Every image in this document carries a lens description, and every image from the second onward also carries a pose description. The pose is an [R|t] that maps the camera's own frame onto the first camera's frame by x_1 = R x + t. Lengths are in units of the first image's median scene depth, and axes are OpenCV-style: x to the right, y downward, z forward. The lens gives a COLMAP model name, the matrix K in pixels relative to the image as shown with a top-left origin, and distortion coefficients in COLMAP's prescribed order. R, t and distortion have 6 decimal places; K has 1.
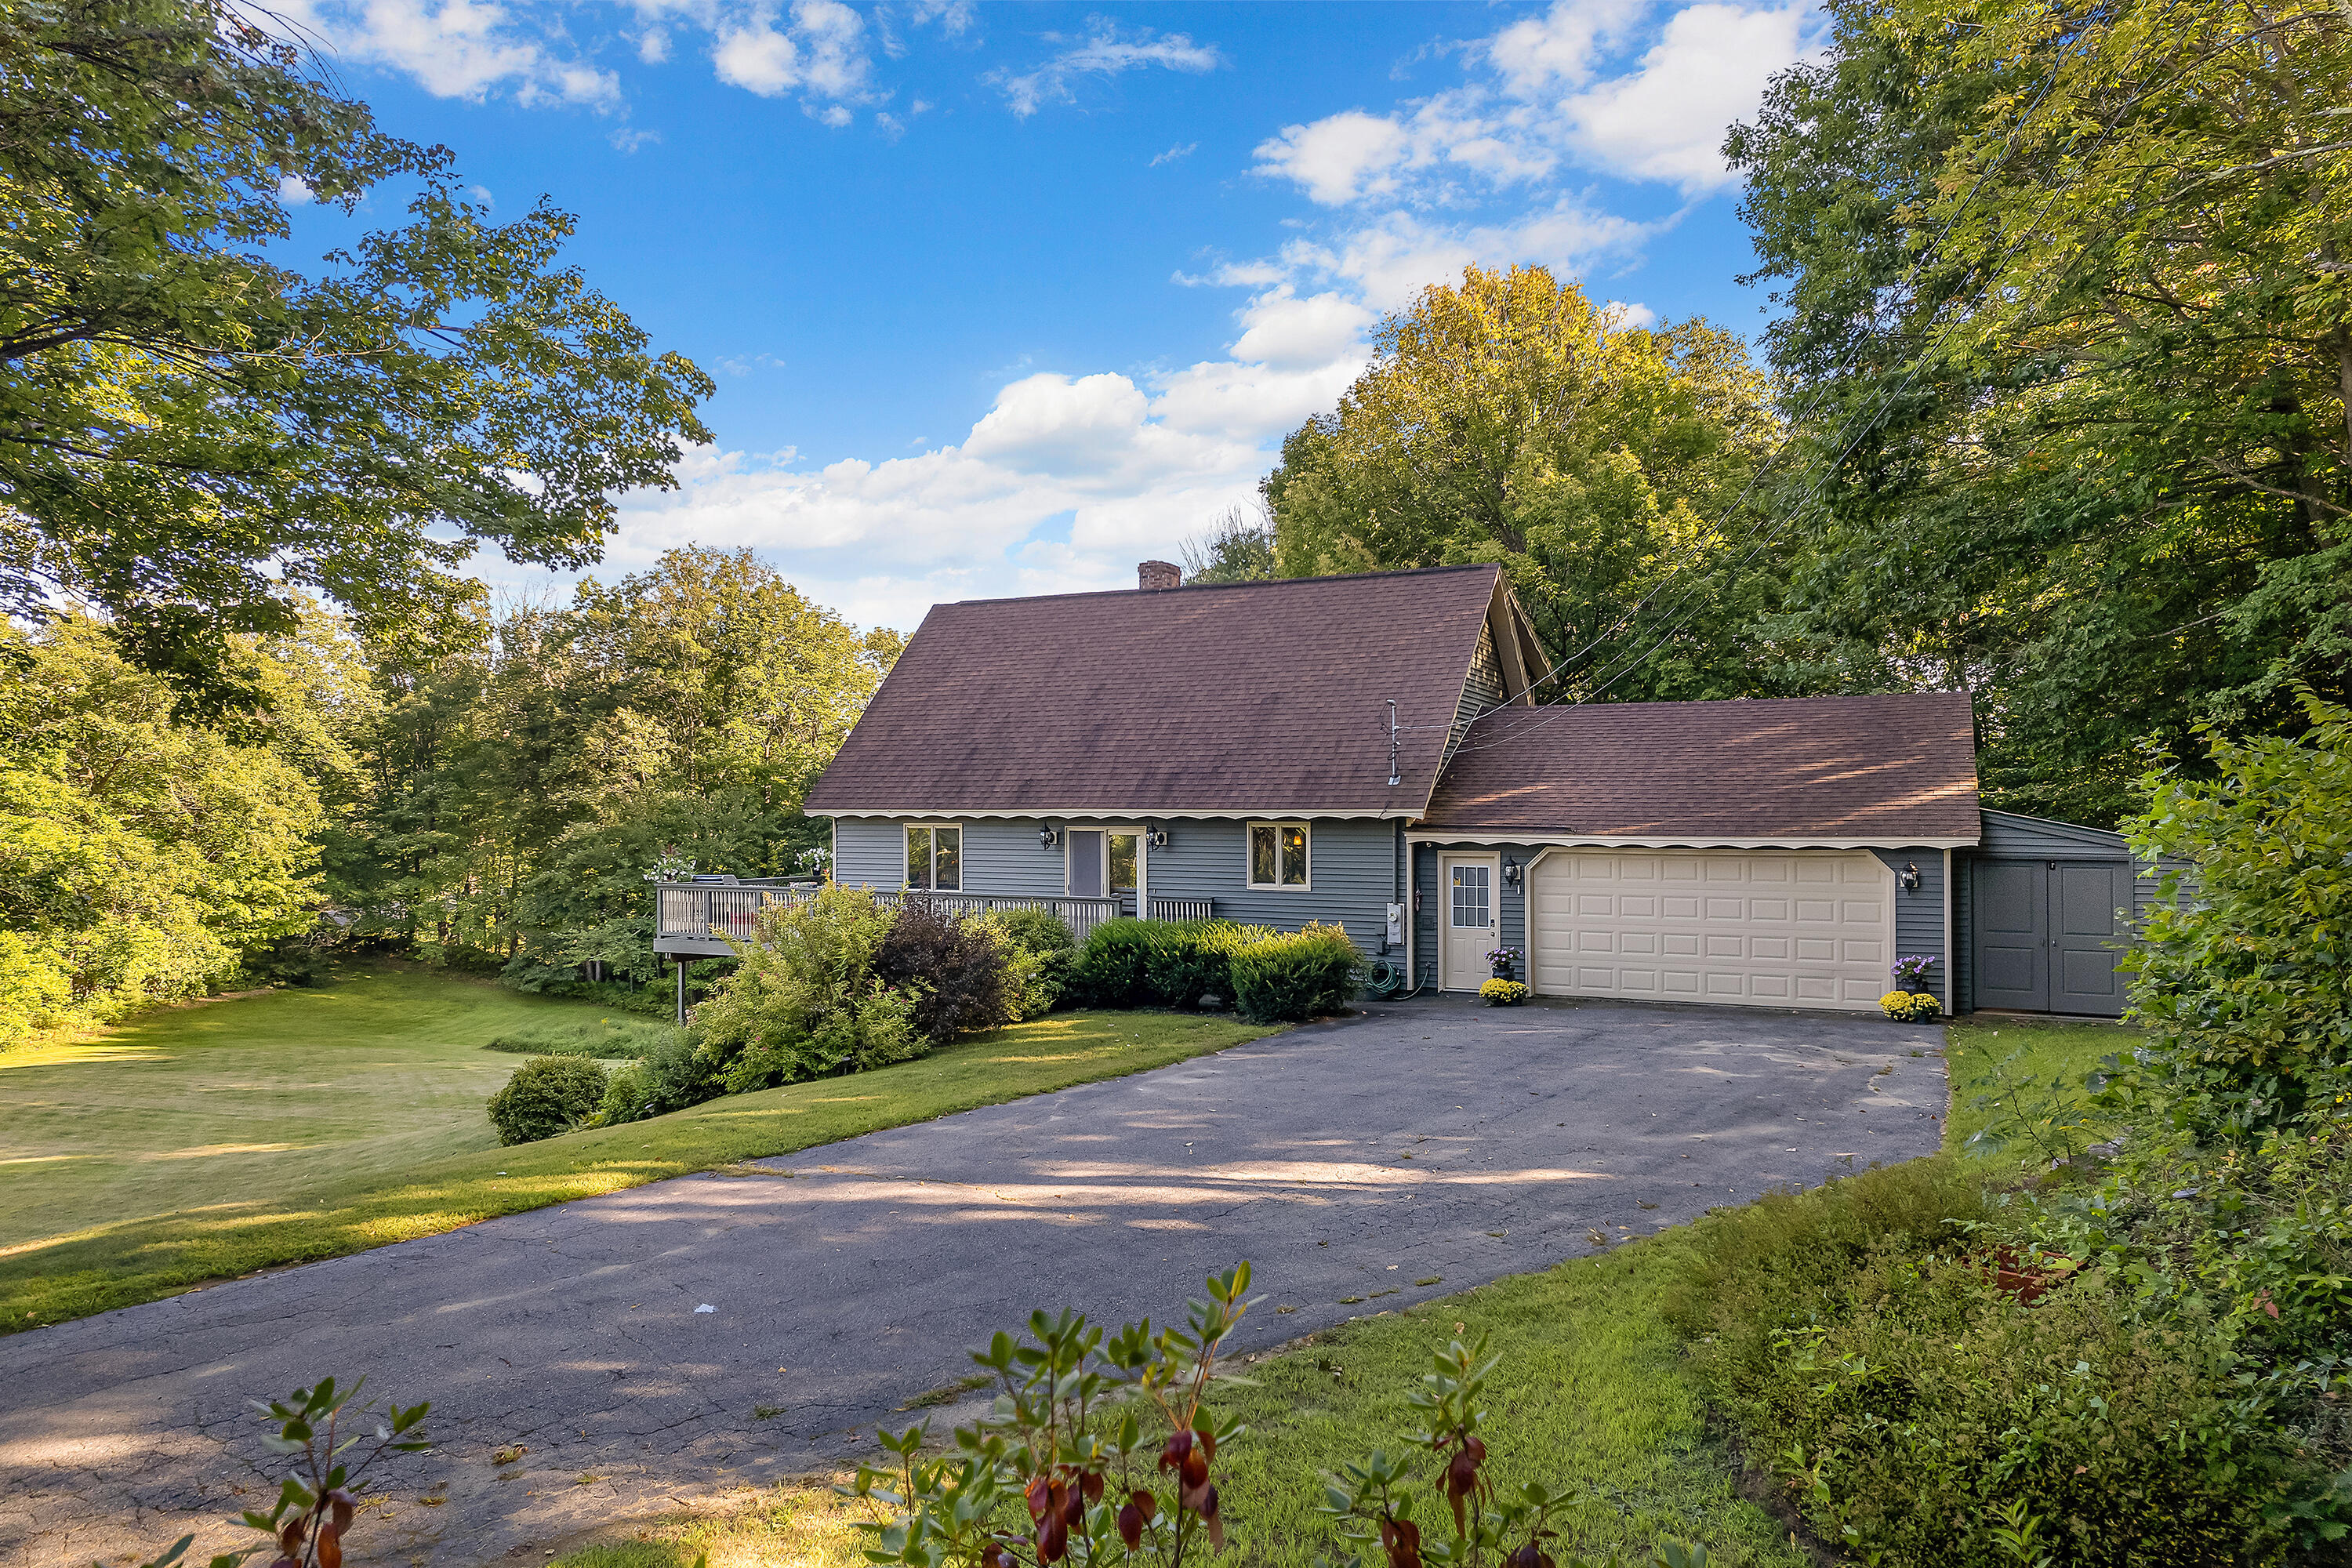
lens RADIAL K [[1509.2, 0, 1183.7], [0, 1509.2, 797.9], [0, 0, 1]] dist [-0.019650, 0.037621]
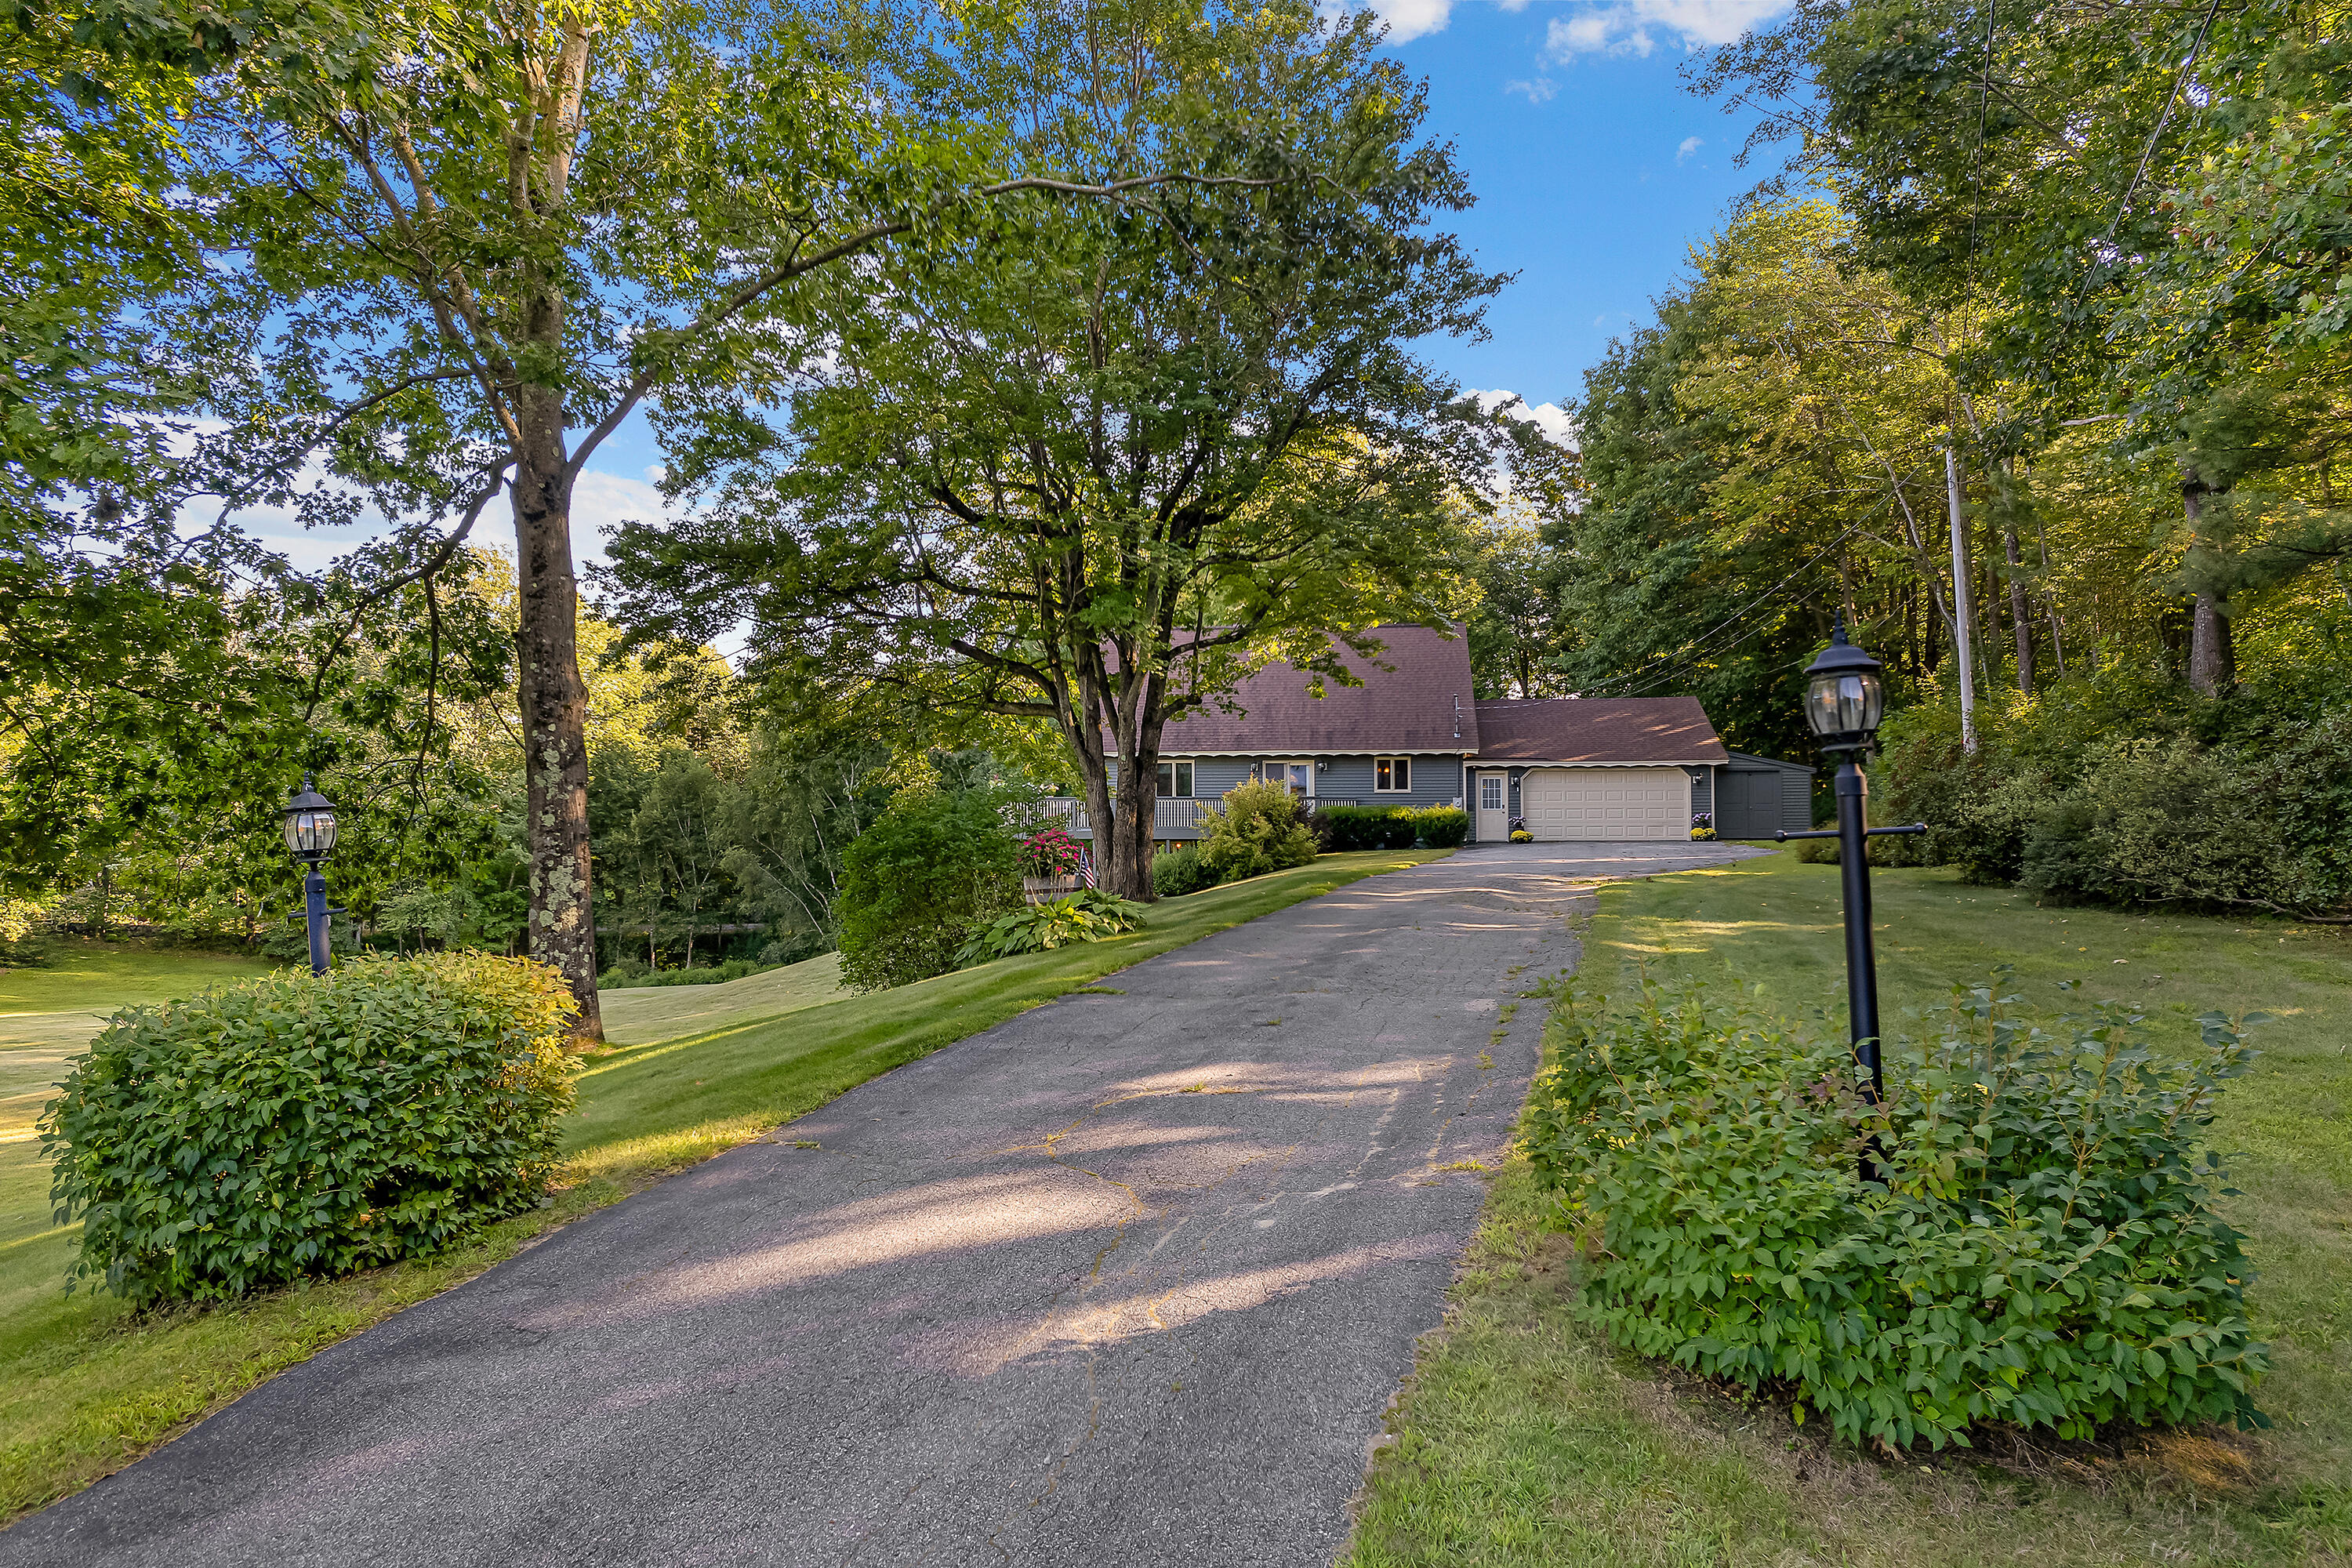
lens RADIAL K [[1509.2, 0, 1172.3], [0, 1509.2, 790.2], [0, 0, 1]] dist [-0.019650, 0.037621]
pose [[0.938793, 0.003536, 0.344464, -0.901431], [-0.000980, 0.999971, -0.007594, 0.076088], [-0.344480, 0.006792, 0.938769, -0.739965]]
